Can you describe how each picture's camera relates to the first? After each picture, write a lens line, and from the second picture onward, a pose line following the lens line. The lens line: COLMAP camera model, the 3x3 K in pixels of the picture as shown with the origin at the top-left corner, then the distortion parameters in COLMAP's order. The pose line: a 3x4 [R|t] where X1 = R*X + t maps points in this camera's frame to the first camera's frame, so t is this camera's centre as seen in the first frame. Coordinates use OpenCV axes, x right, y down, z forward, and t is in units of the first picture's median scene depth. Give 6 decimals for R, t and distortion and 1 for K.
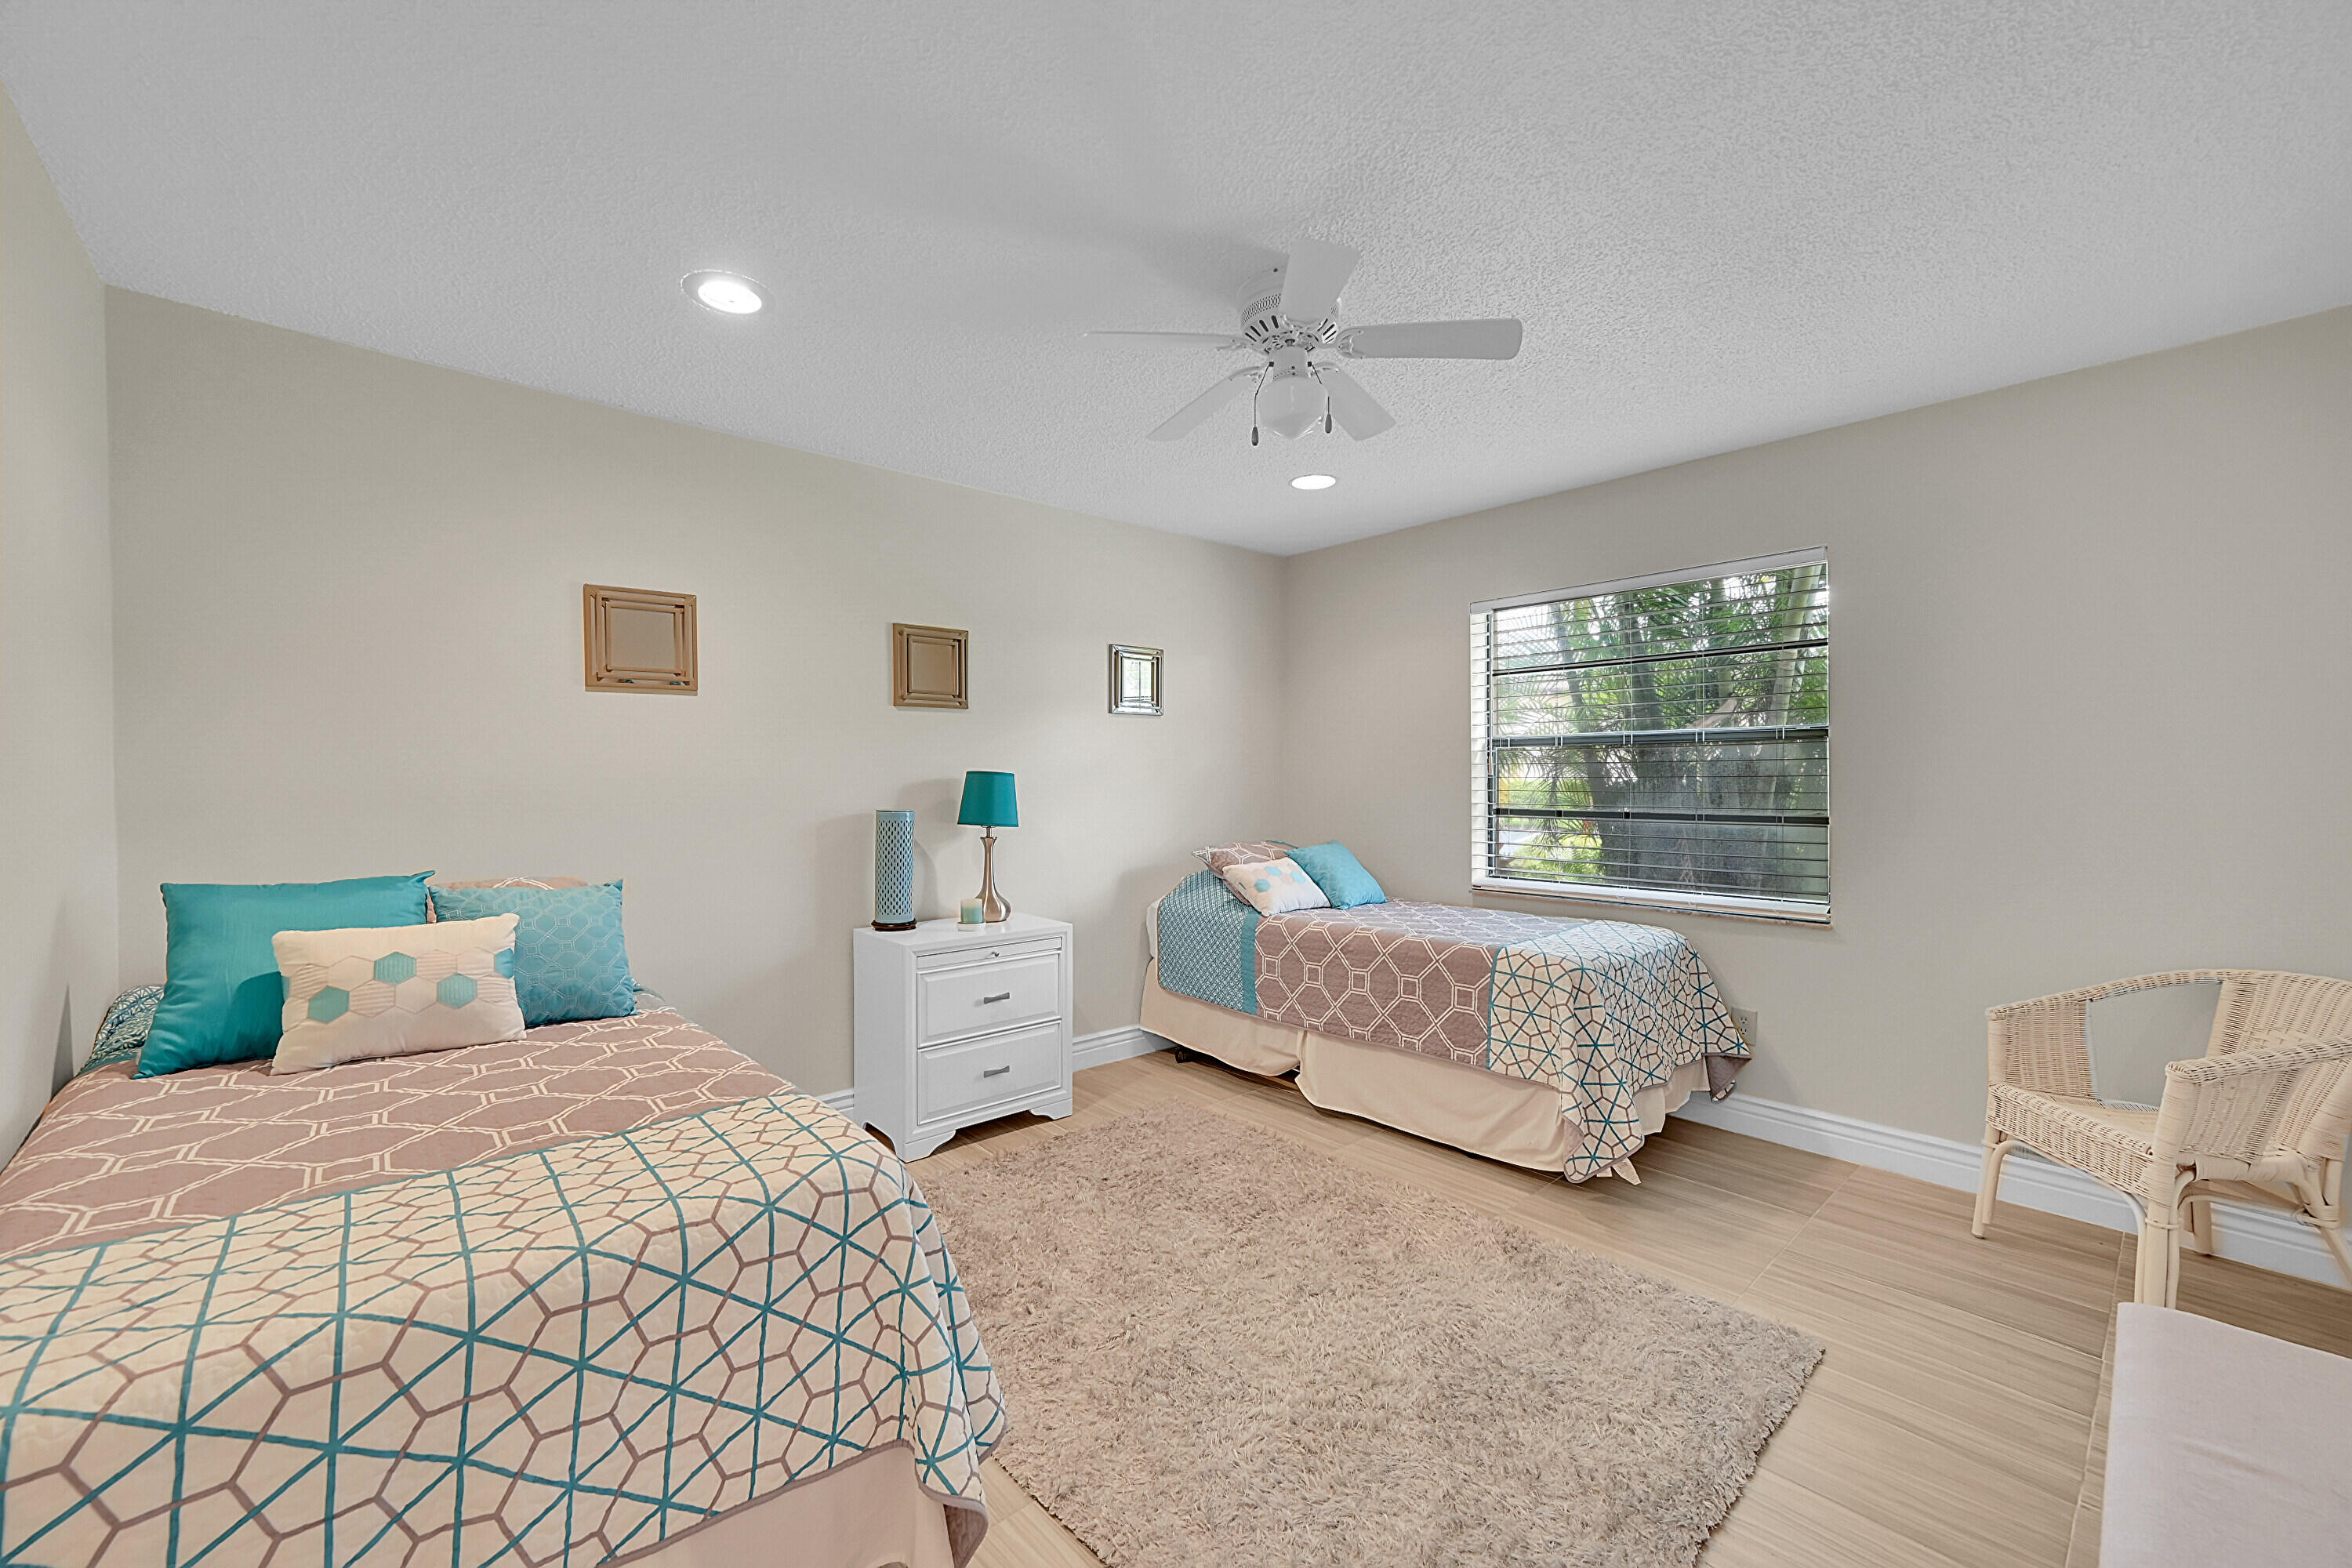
lens RADIAL K [[922.5, 0, 1177.7], [0, 922.5, 785.6], [0, 0, 1]] dist [-0.003045, 0.000105]
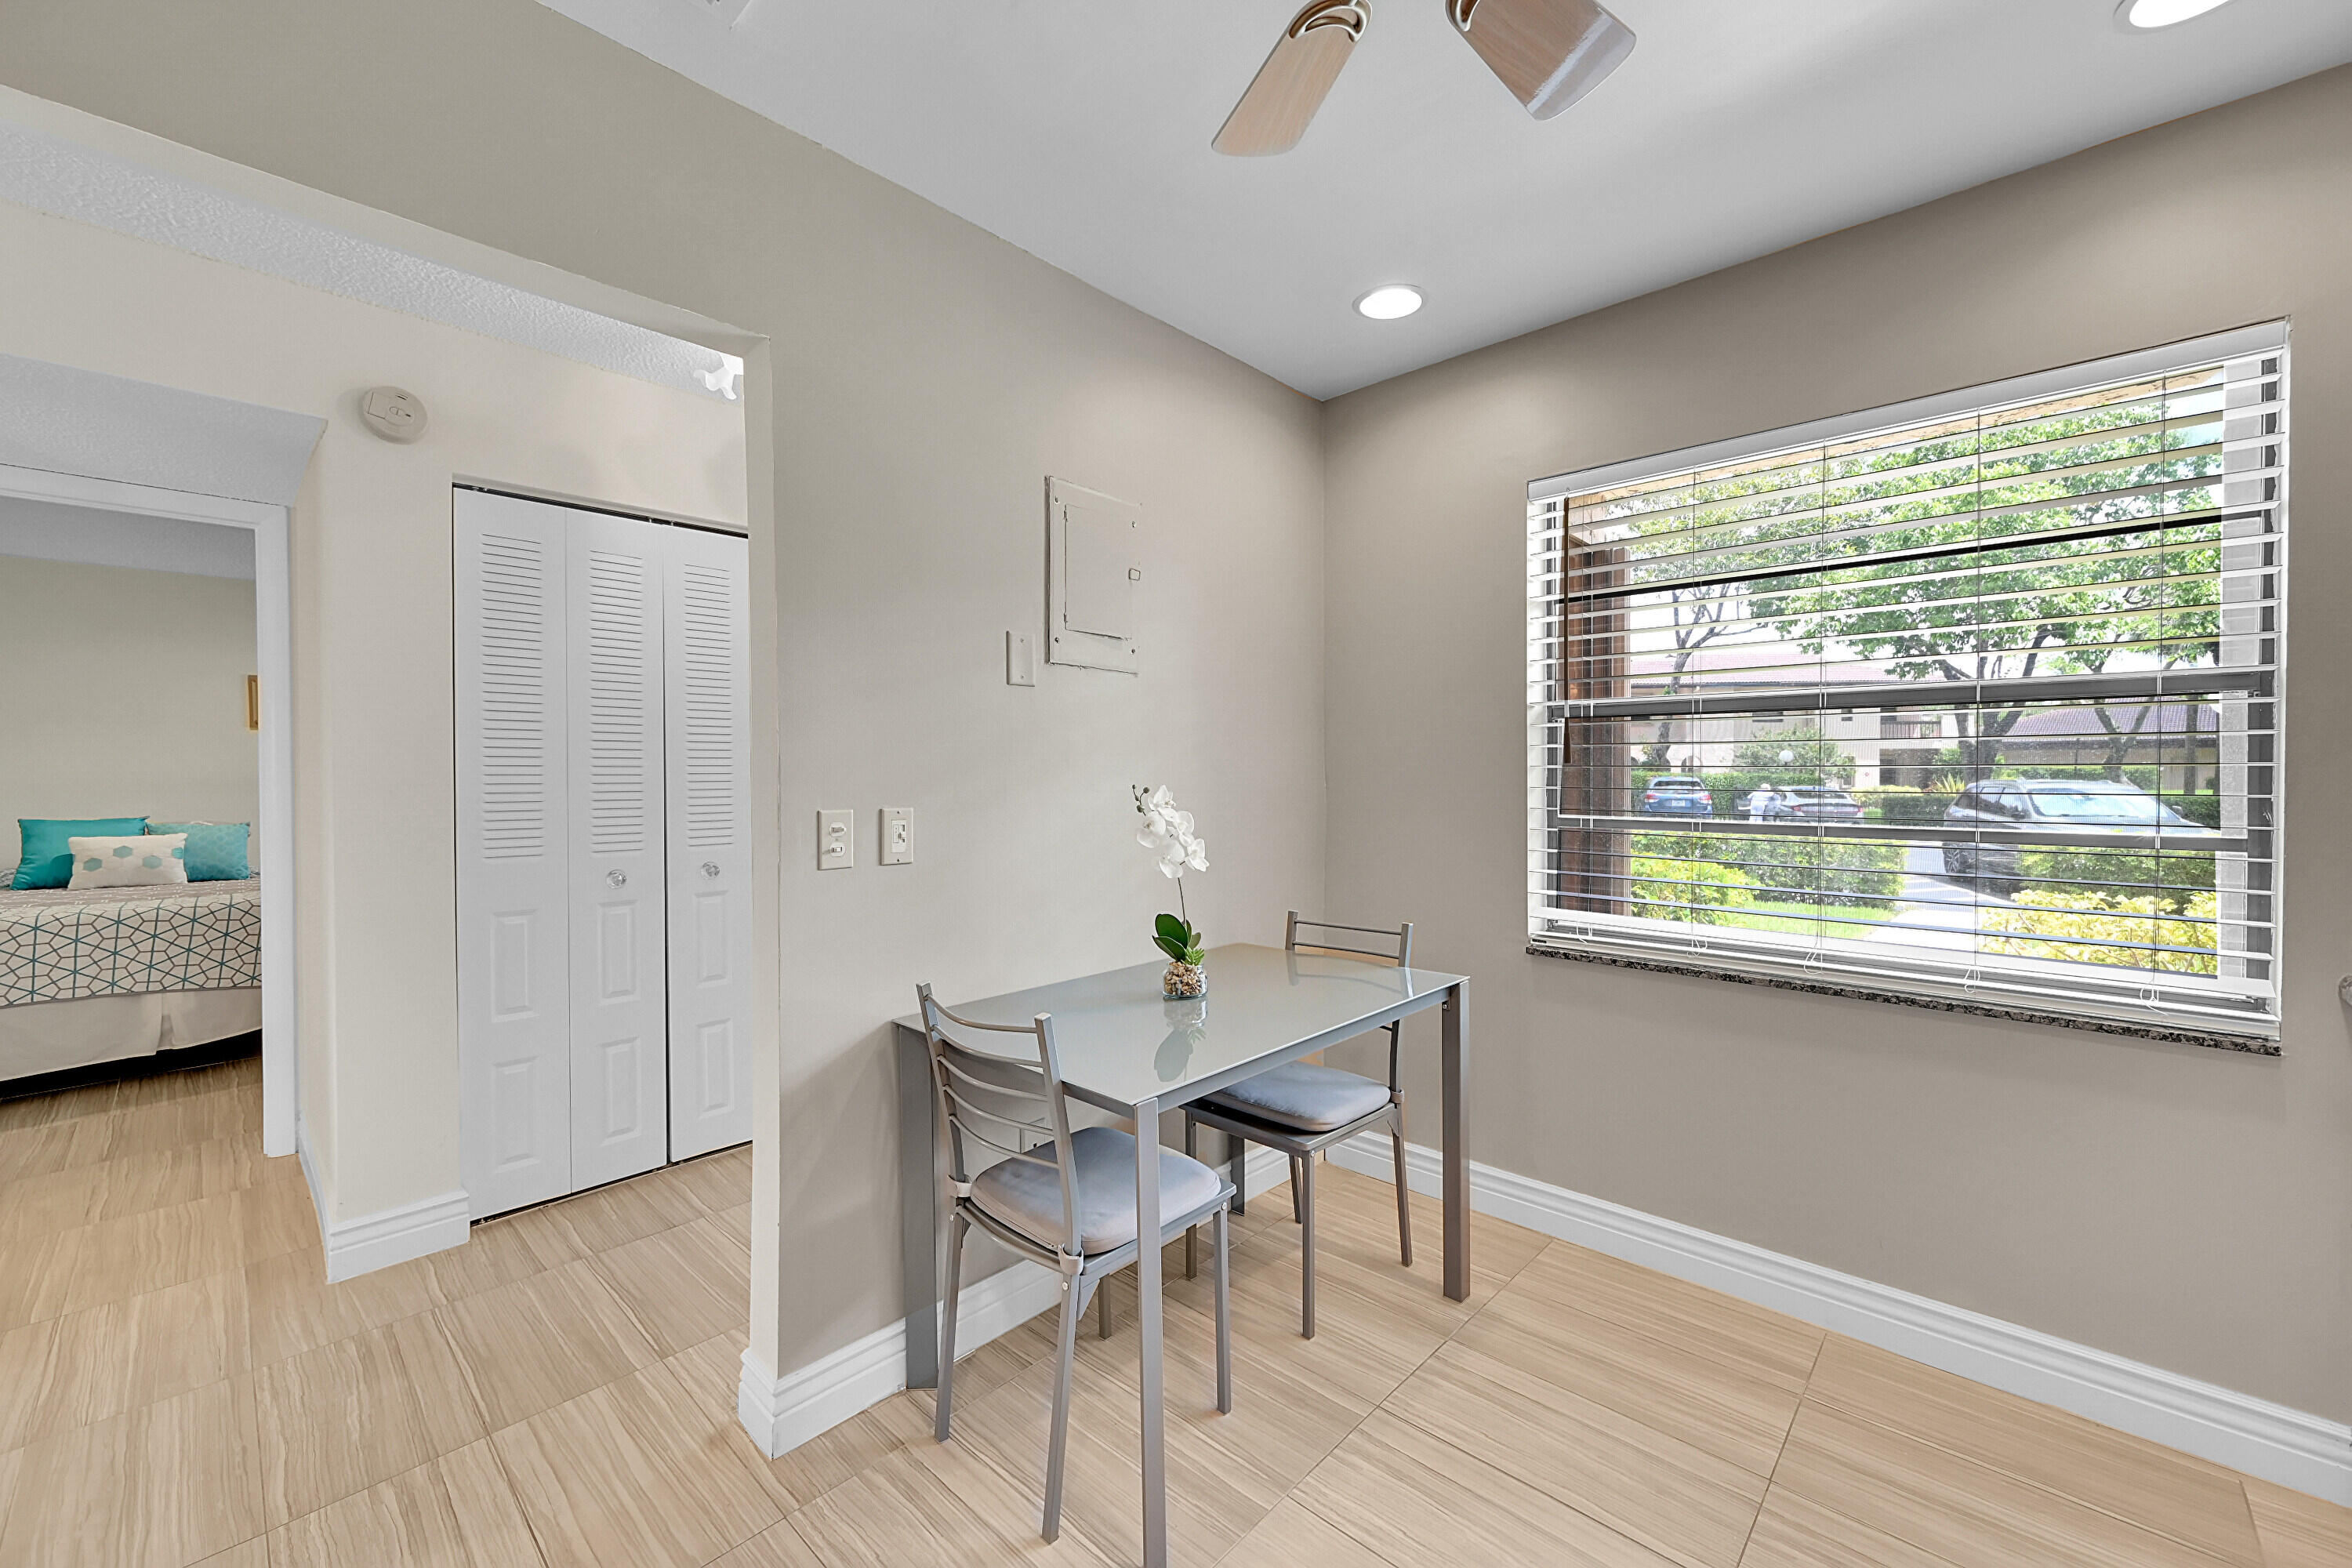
lens RADIAL K [[922.5, 0, 1174.3], [0, 922.5, 776.8], [0, 0, 1]] dist [-0.003045, 0.000105]
pose [[0.996434, -0.004950, 0.084229, 1.737345], [0.004094, 0.999938, 0.010338, -0.016813], [-0.084275, -0.009956, 0.996393, -1.677017]]
